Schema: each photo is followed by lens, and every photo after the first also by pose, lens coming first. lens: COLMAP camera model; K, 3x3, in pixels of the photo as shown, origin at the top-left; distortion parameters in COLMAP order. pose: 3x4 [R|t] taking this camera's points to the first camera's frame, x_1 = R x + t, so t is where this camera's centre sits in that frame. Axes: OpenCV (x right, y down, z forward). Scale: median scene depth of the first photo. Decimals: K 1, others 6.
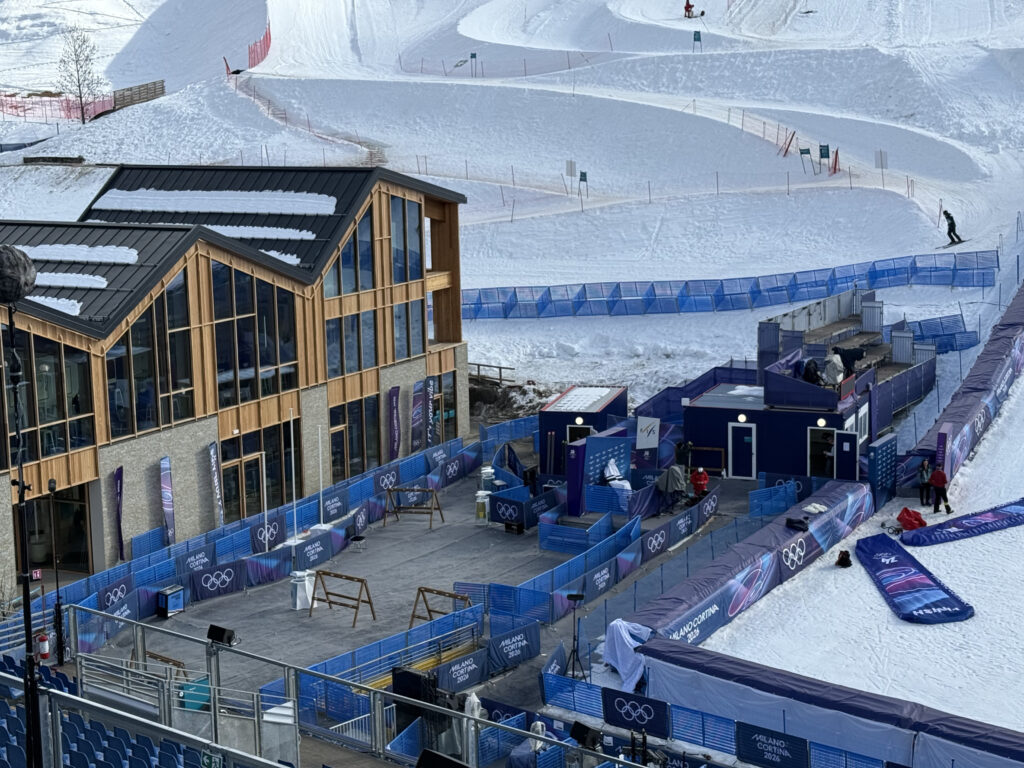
lens RADIAL K [[1758.9, 0, 527.6], [0, 1758.9, 373.2], [0, 0, 1]] dist [0.157227, 0.000000]
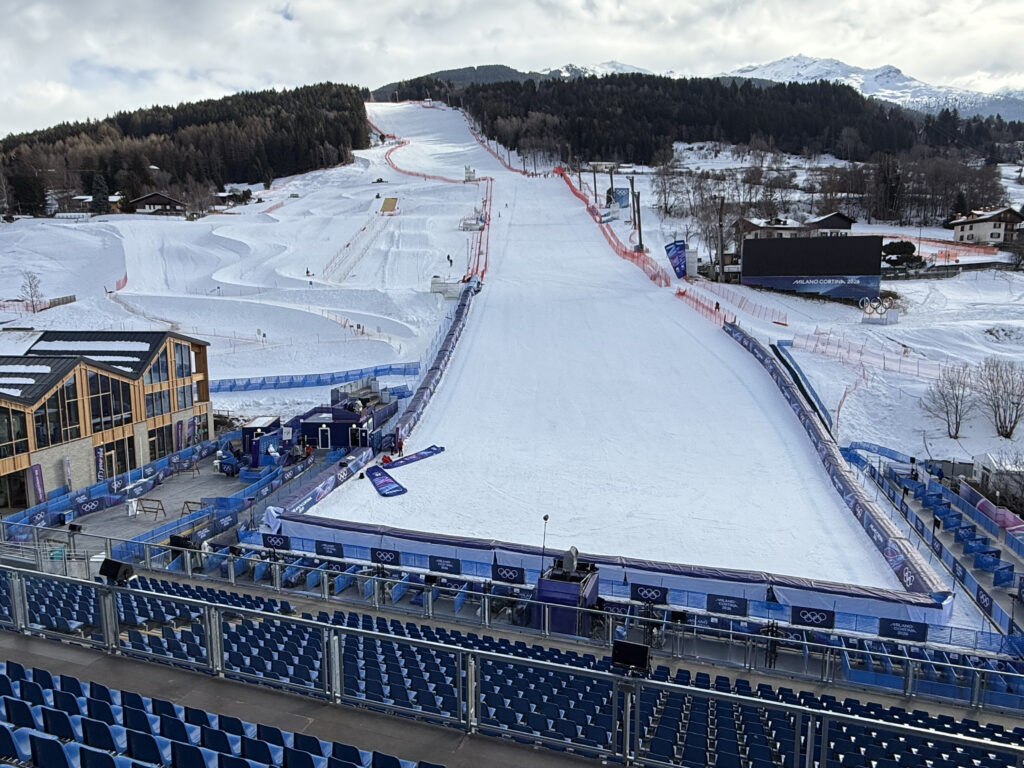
lens RADIAL K [[650.6, 0, 513.9], [0, 650.6, 375.9], [0, 0, 1]] dist [0.000692, 0.000797]
pose [[0.927318, -0.023527, 0.373533, 0.020532], [0.041835, 0.998284, -0.040981, 0.002204], [-0.371928, 0.053629, 0.926711, -0.013696]]
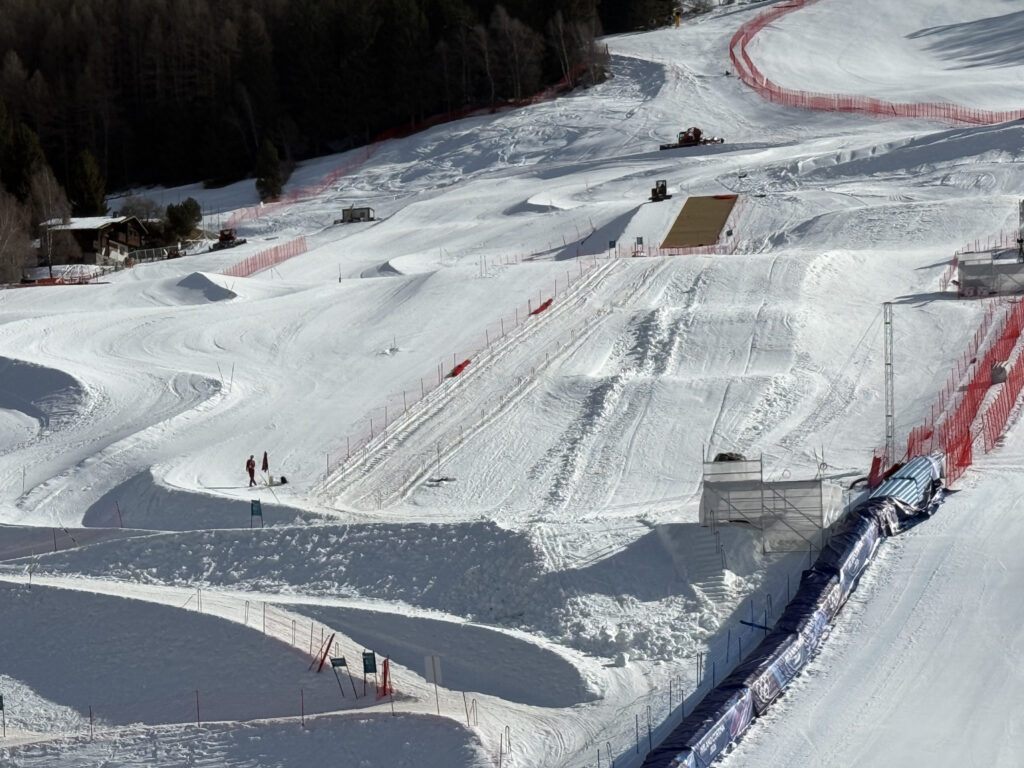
lens RADIAL K [[2802.1, 0, 509.1], [0, 2802.1, 351.3], [0, 0, 1]] dist [0.094593, 0.000000]
pose [[0.995902, 0.018034, 0.088621, 0.187266], [0.006204, 0.963984, -0.265888, 0.055090], [-0.090224, 0.265348, 0.959922, -0.017813]]
